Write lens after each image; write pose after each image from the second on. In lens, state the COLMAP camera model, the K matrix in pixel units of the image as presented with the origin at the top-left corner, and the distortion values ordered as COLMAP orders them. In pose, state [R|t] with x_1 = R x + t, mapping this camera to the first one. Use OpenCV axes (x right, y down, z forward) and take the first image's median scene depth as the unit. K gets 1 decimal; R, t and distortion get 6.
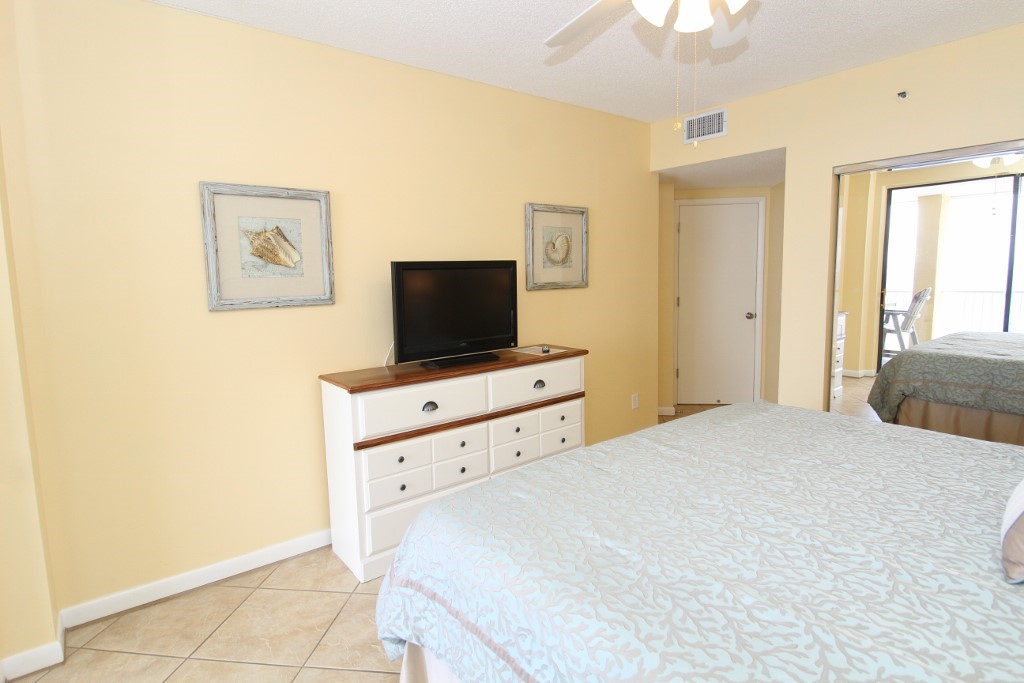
lens RADIAL K [[578.6, 0, 512.0], [0, 578.6, 341.5], [0, 0, 1]] dist [-0.004028, 0.002804]
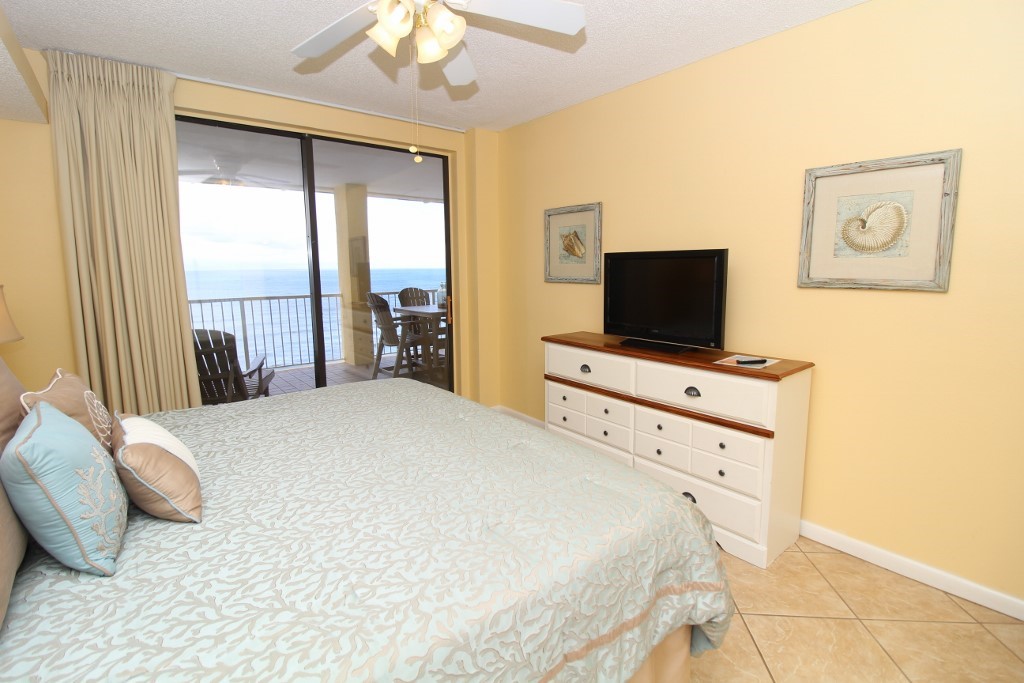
lens RADIAL K [[459.3, 0, 512.0], [0, 459.3, 341.5], [0, 0, 1]] dist [-0.062118, -0.000056]
pose [[-0.057080, 0.170819, -0.983648, 0.894114], [-0.124224, 0.976382, 0.176766, -0.107724], [0.990611, 0.132283, -0.034512, 0.940298]]
